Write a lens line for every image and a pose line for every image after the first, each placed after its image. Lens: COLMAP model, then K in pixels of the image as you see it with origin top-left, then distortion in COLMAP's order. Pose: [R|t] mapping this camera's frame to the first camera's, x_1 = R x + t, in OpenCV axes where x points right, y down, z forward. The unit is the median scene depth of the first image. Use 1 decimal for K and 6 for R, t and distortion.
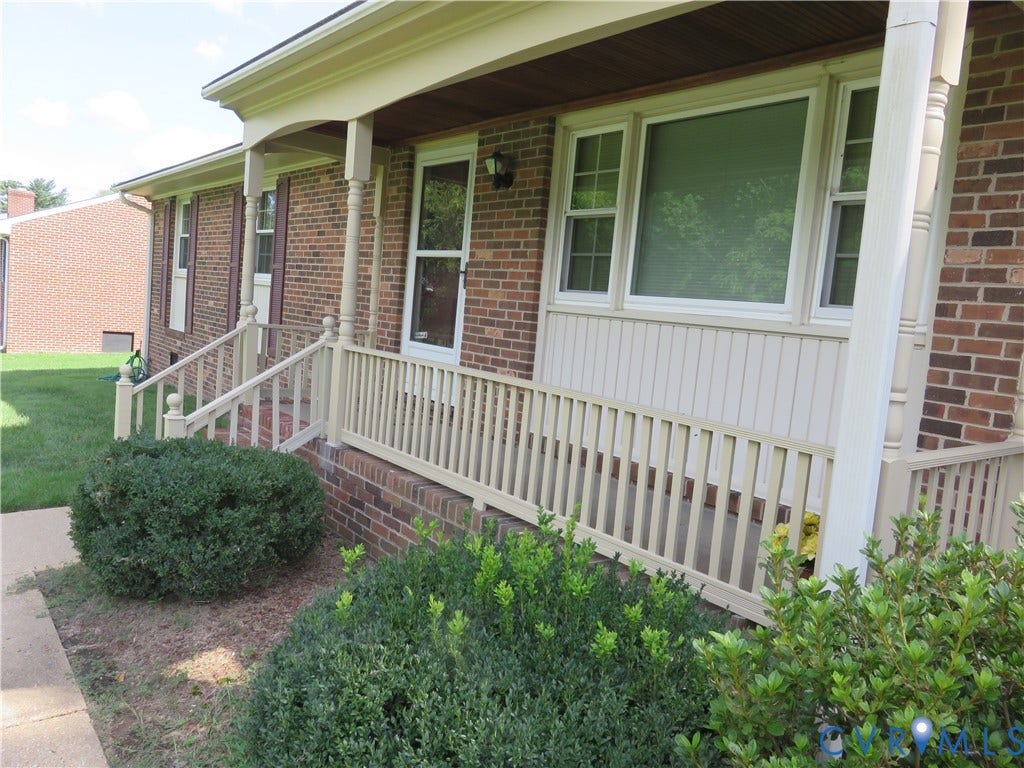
lens RADIAL K [[773.8, 0, 512.0], [0, 773.8, 384.0], [0, 0, 1]] dist [-0.002899, -0.000868]
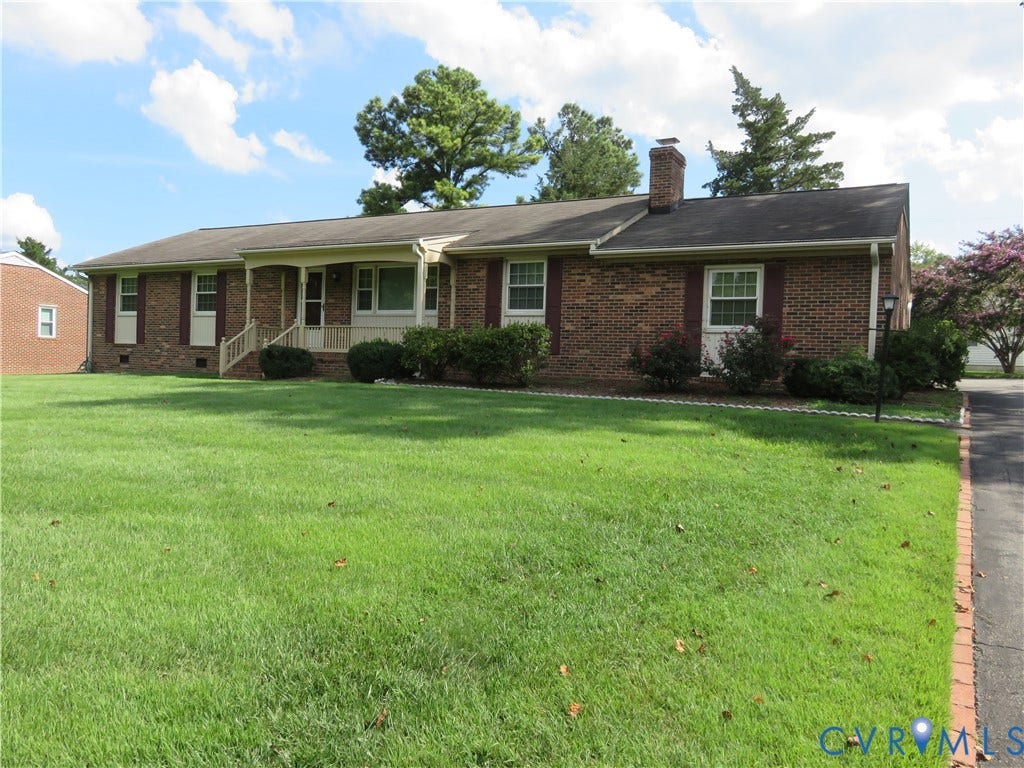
lens RADIAL K [[775.2, 0, 511.3], [0, 775.2, 385.1], [0, 0, 1]] dist [-0.008211, 0.003355]
pose [[0.918238, -0.066116, 0.390472, -0.628075], [0.085445, 0.995819, -0.032318, 0.359257], [-0.386702, 0.063040, 0.920047, -2.288535]]
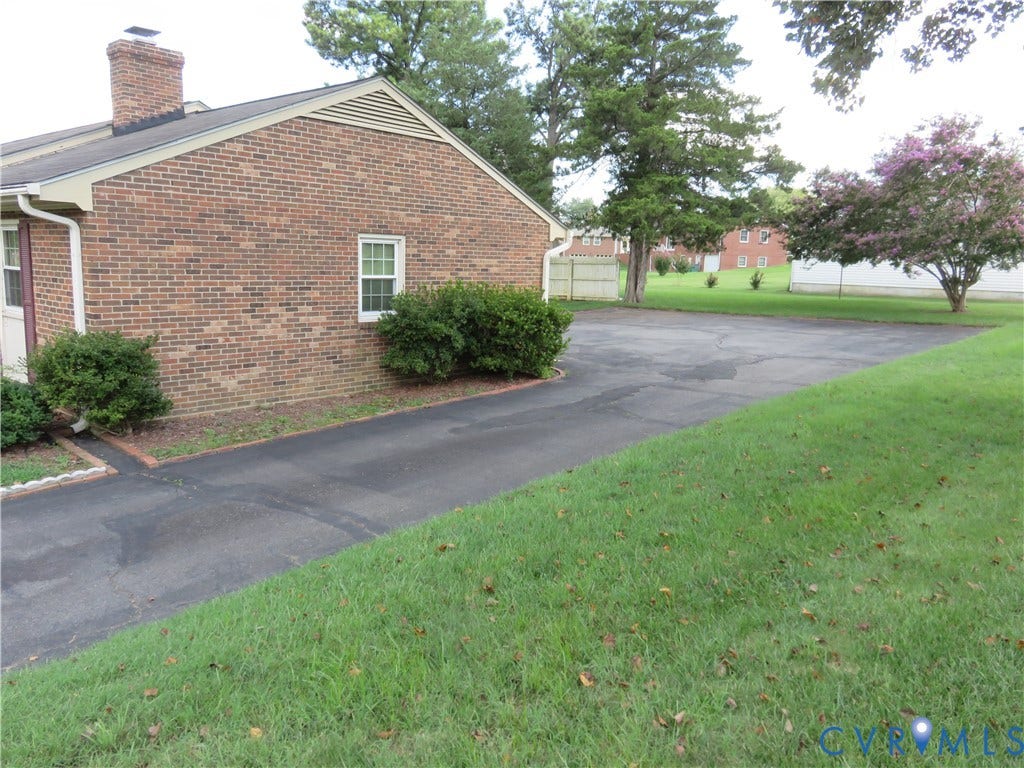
lens RADIAL K [[773.8, 0, 512.0], [0, 773.8, 384.0], [0, 0, 1]] dist [-0.002899, -0.000868]
pose [[0.978702, -0.090516, 0.184253, 1.724570], [0.076929, 0.993853, 0.079612, 0.269900], [-0.190326, -0.063742, 0.979649, -2.228211]]
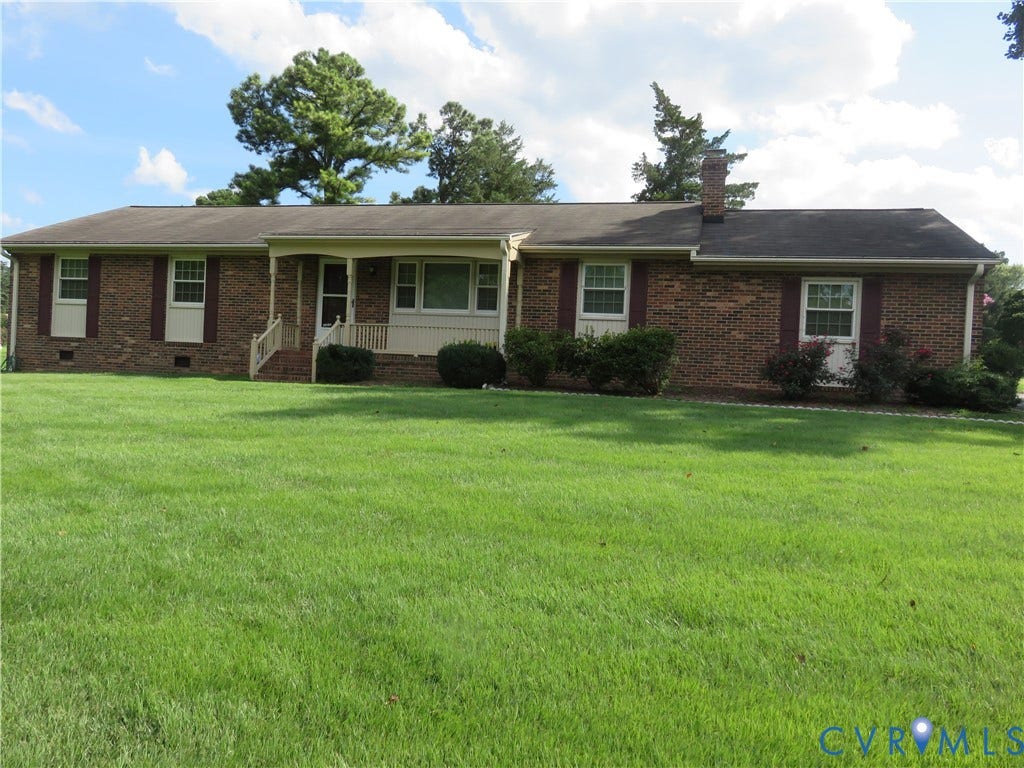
lens RADIAL K [[775.2, 0, 511.3], [0, 775.2, 385.1], [0, 0, 1]] dist [-0.008211, 0.003355]
pose [[0.790731, -0.059010, 0.609313, -1.398312], [0.083147, 0.996472, -0.011398, 0.255910], [-0.606490, 0.059675, 0.792848, -1.693278]]
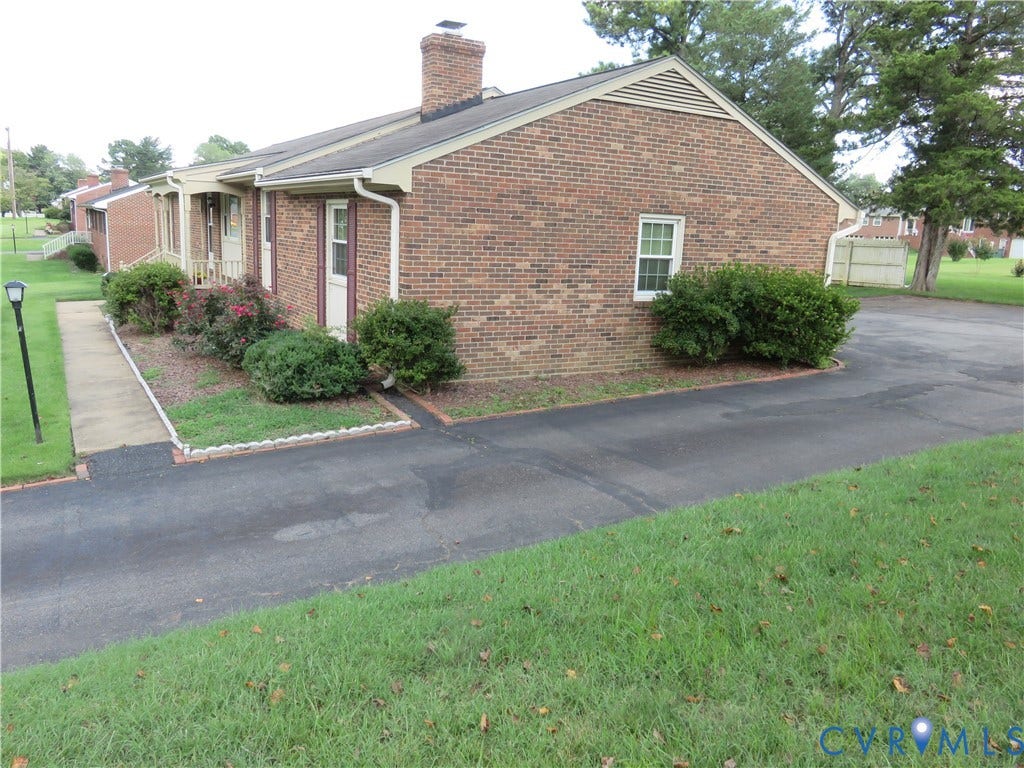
lens RADIAL K [[774.7, 0, 513.9], [0, 774.7, 383.4], [0, 0, 1]] dist [-0.003889, 0.000062]
pose [[0.991482, -0.020260, -0.128655, 1.668051], [0.031924, 0.995497, 0.089259, 0.263955], [0.126267, -0.092606, 0.987664, -2.252654]]
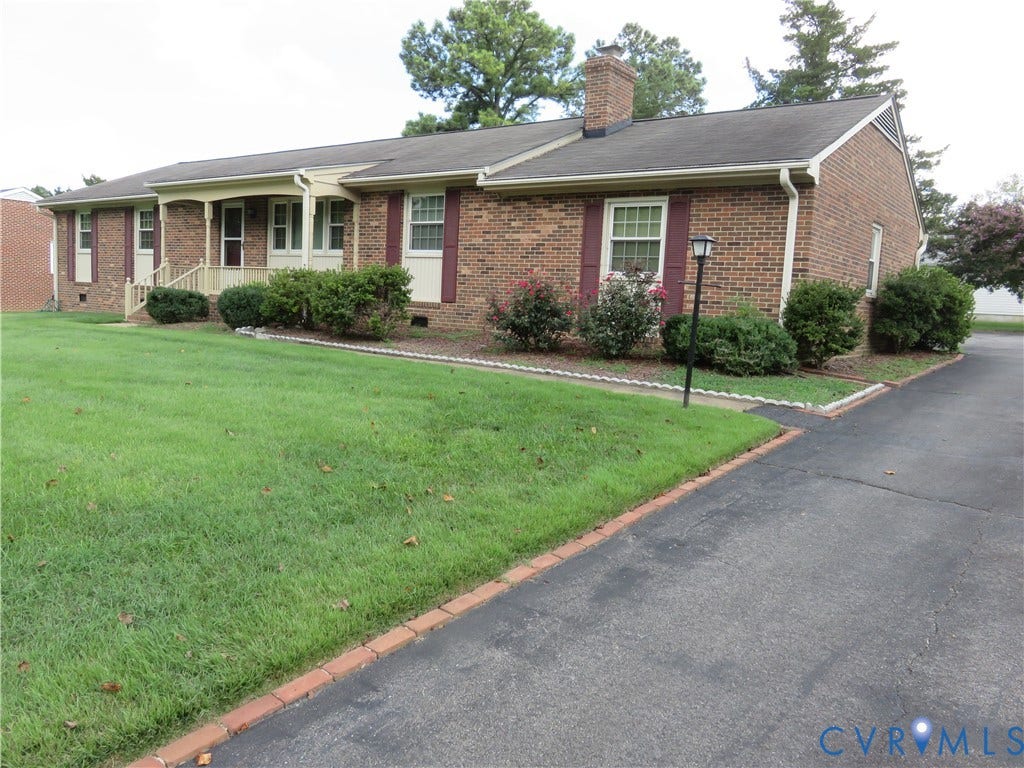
lens RADIAL K [[775.2, 0, 511.3], [0, 775.2, 385.1], [0, 0, 1]] dist [-0.008211, 0.003355]
pose [[0.963344, -0.067905, 0.259531, 0.126671], [0.060580, 0.997509, 0.036129, 0.355418], [-0.261338, -0.019082, 0.965059, -2.199199]]
